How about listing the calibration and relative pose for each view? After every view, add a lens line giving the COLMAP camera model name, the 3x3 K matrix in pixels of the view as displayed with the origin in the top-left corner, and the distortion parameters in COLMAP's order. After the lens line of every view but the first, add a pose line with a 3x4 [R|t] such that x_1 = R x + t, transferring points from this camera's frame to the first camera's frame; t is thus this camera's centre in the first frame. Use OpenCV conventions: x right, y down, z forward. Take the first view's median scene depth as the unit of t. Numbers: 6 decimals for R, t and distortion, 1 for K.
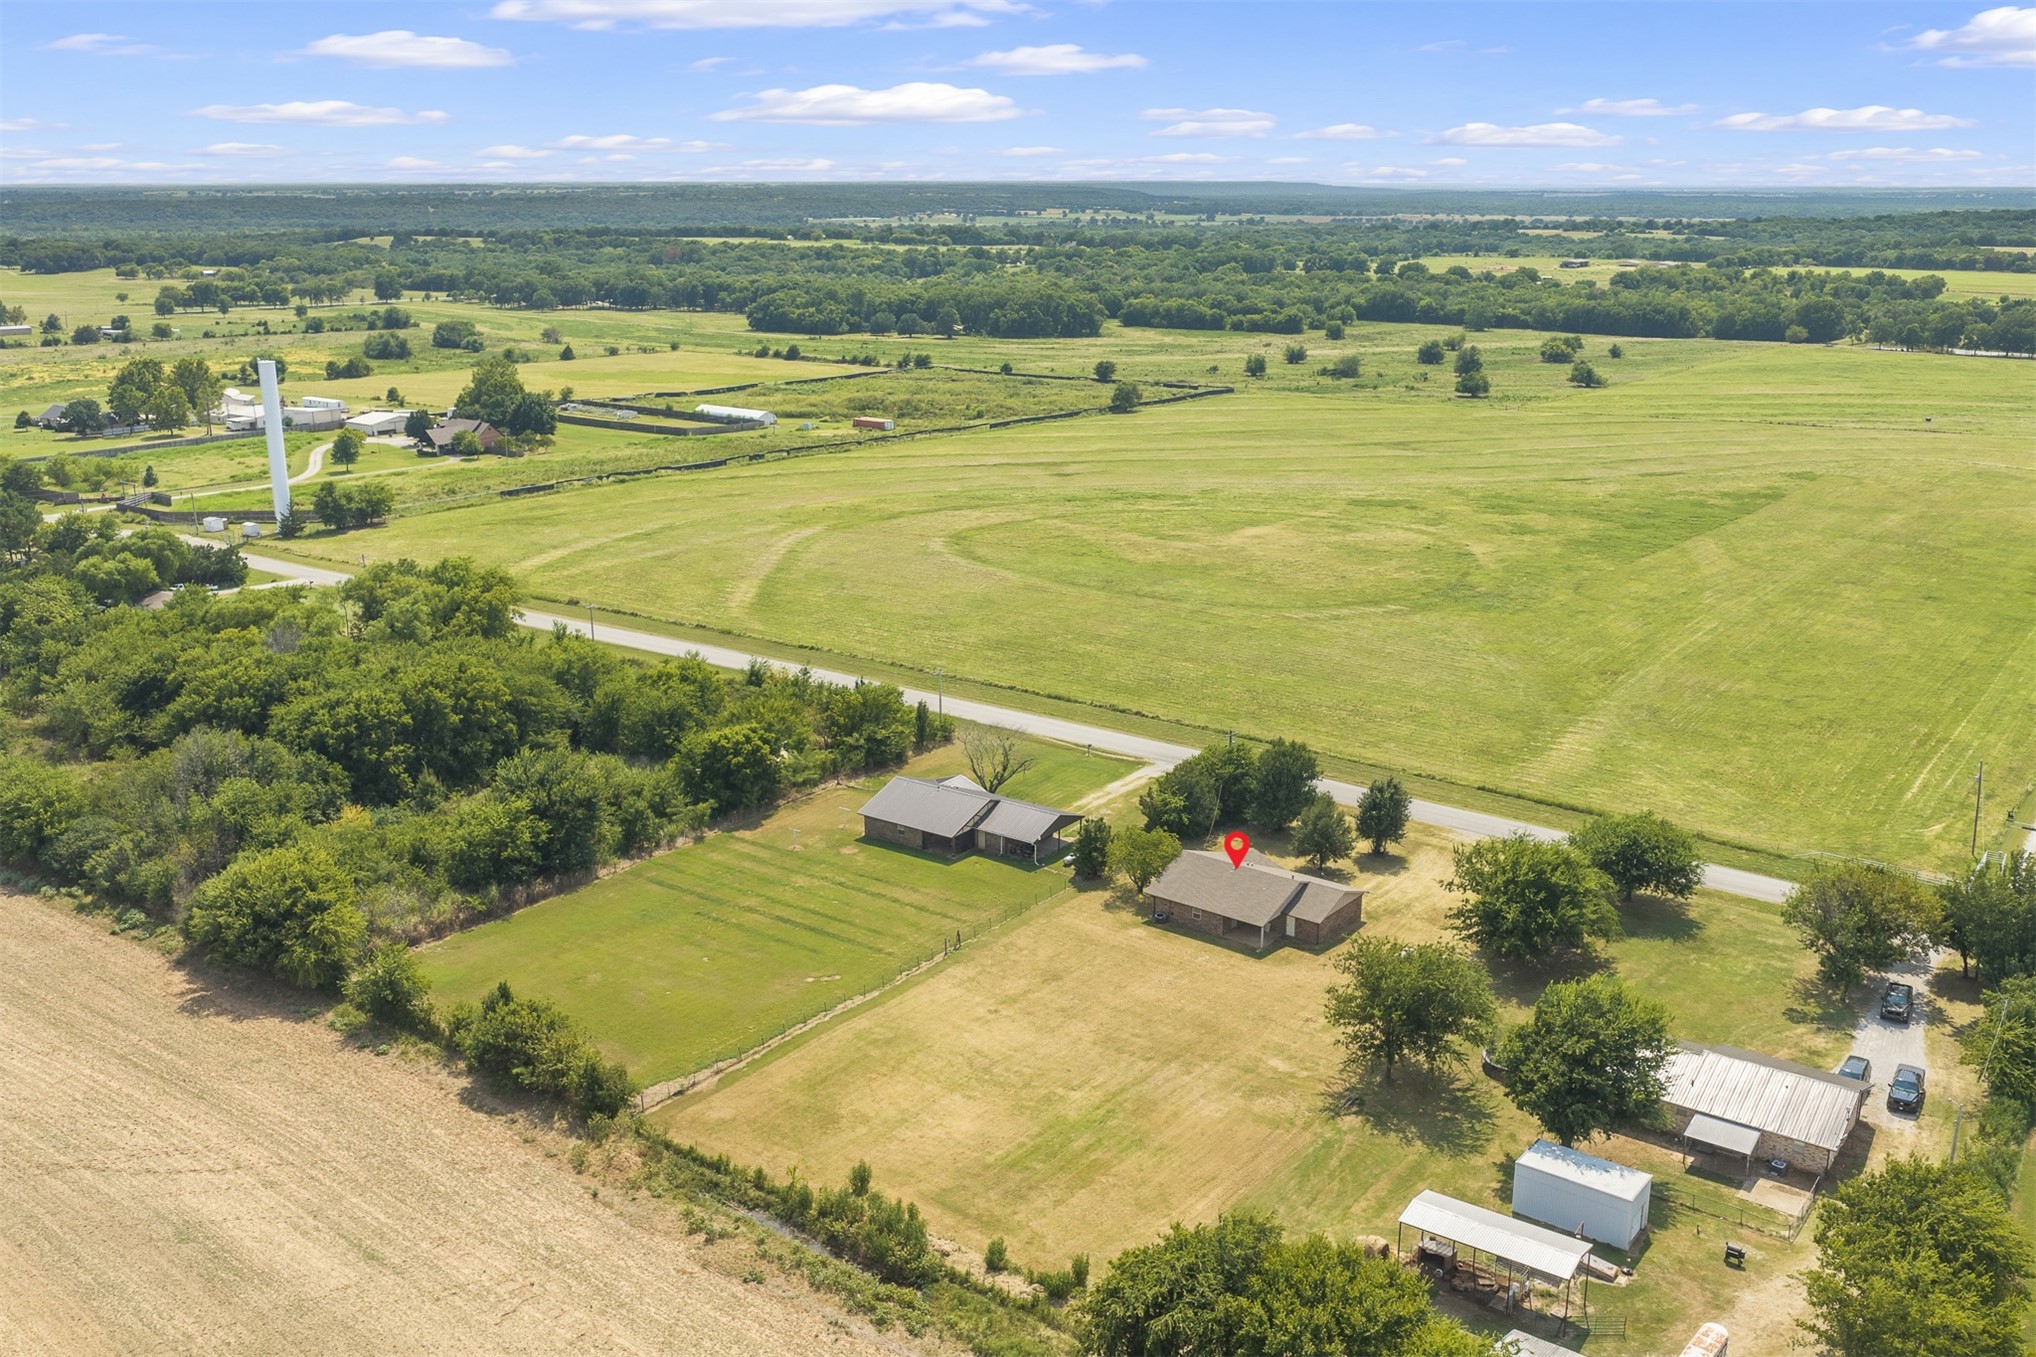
lens RADIAL K [[1754.6, 0, 1114.4], [0, 1754.6, 678.0], [0, 0, 1]] dist [0.013679, 0.001904]
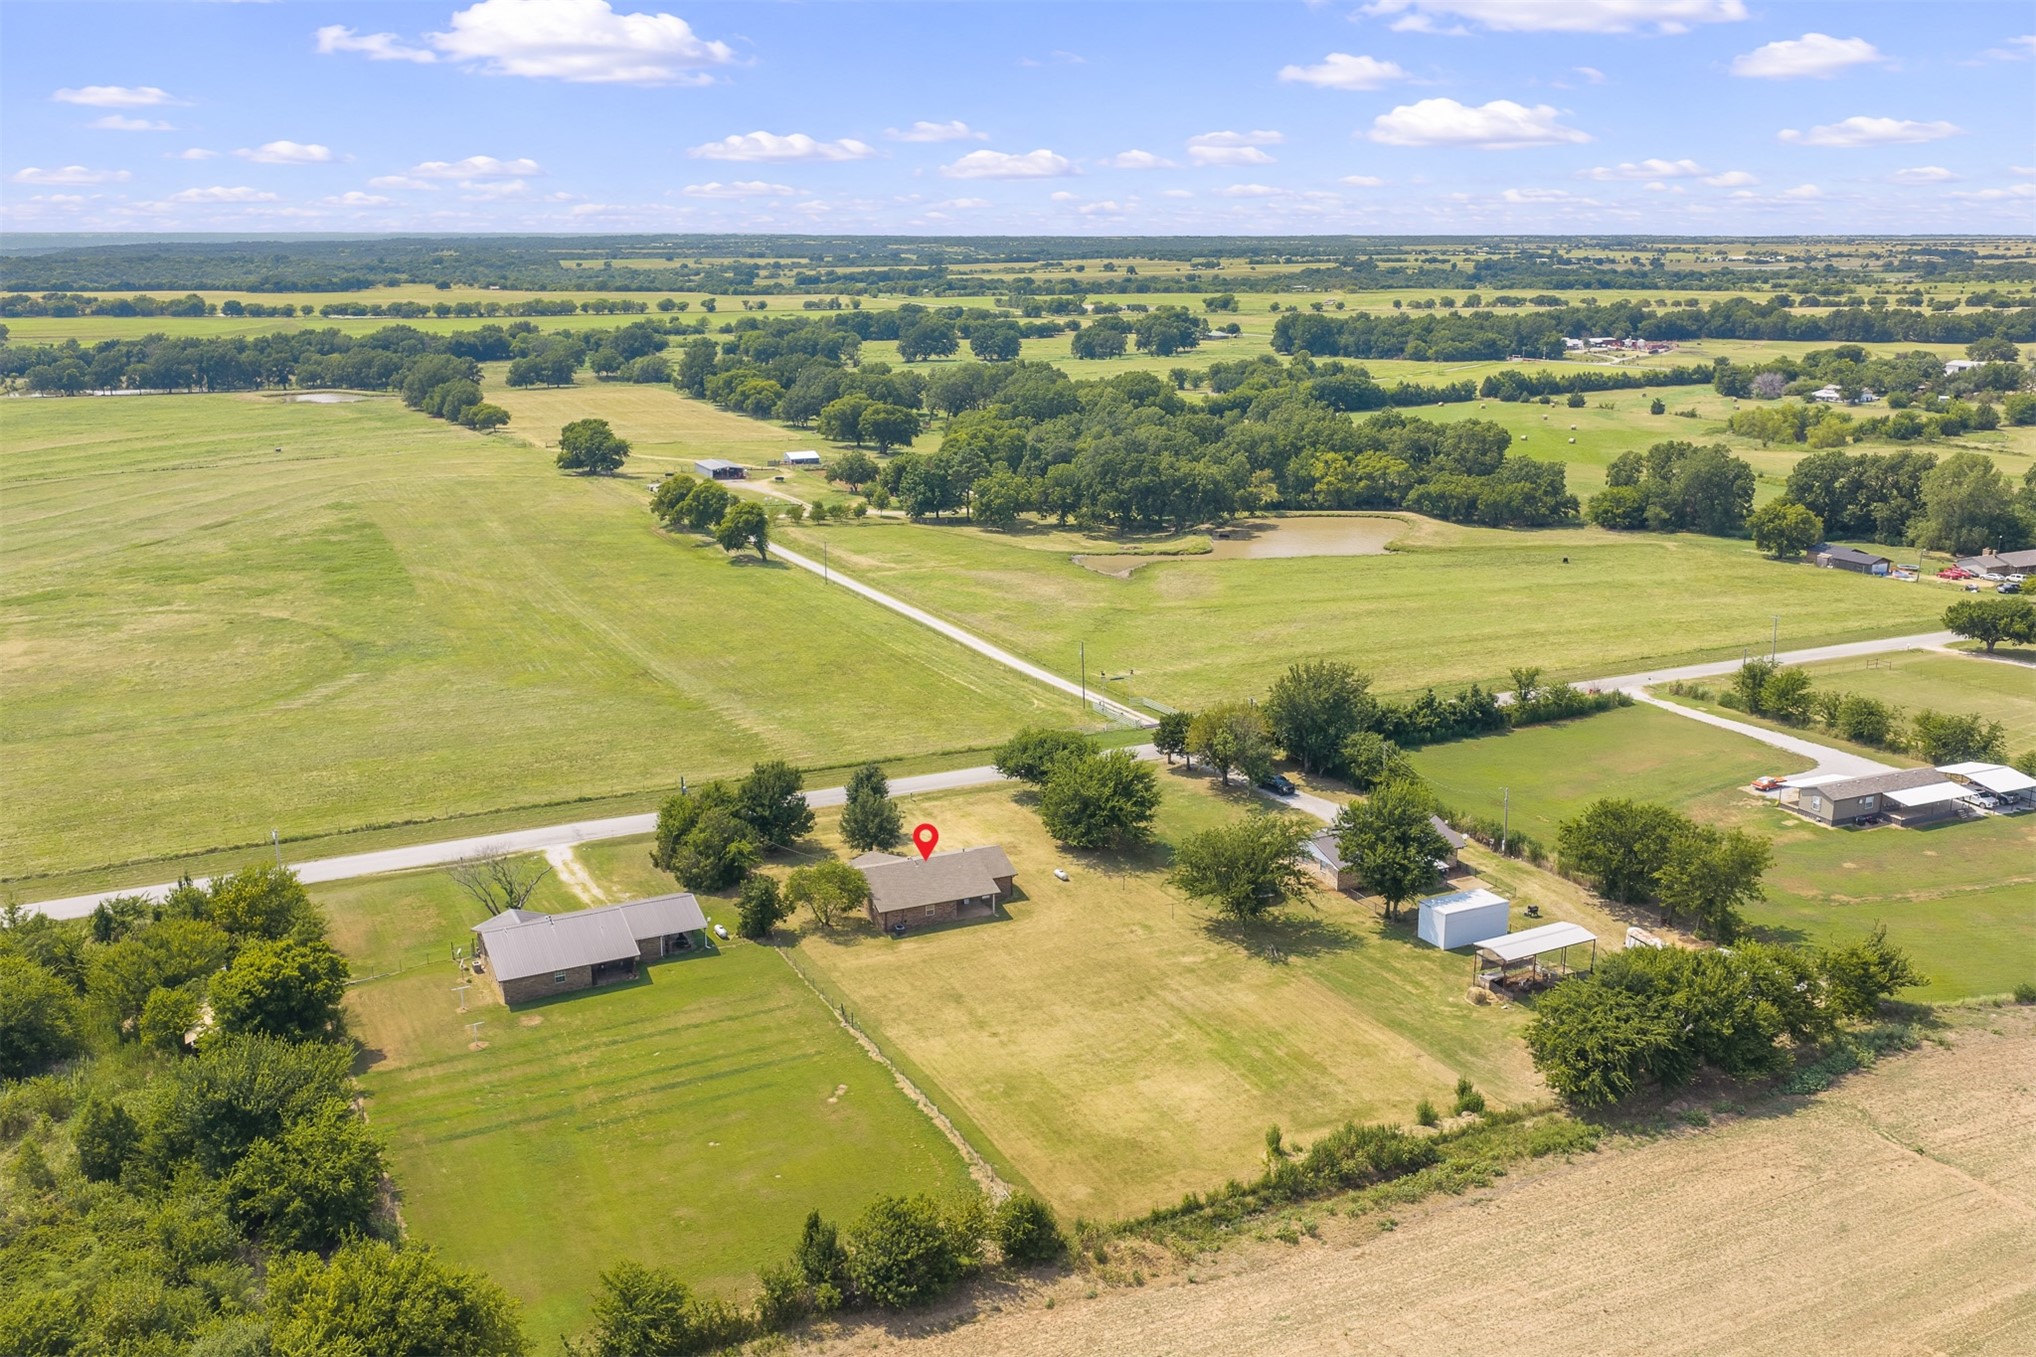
lens RADIAL K [[1655.7, 0, 1011.3], [0, 1655.7, 646.6], [0, 0, 1]] dist [0.007238, -0.001006]
pose [[0.485798, -0.212262, 0.847906, -0.666179], [0.236152, 0.965863, 0.106491, -0.104728], [-0.841566, 0.148502, 0.519341, 0.356992]]
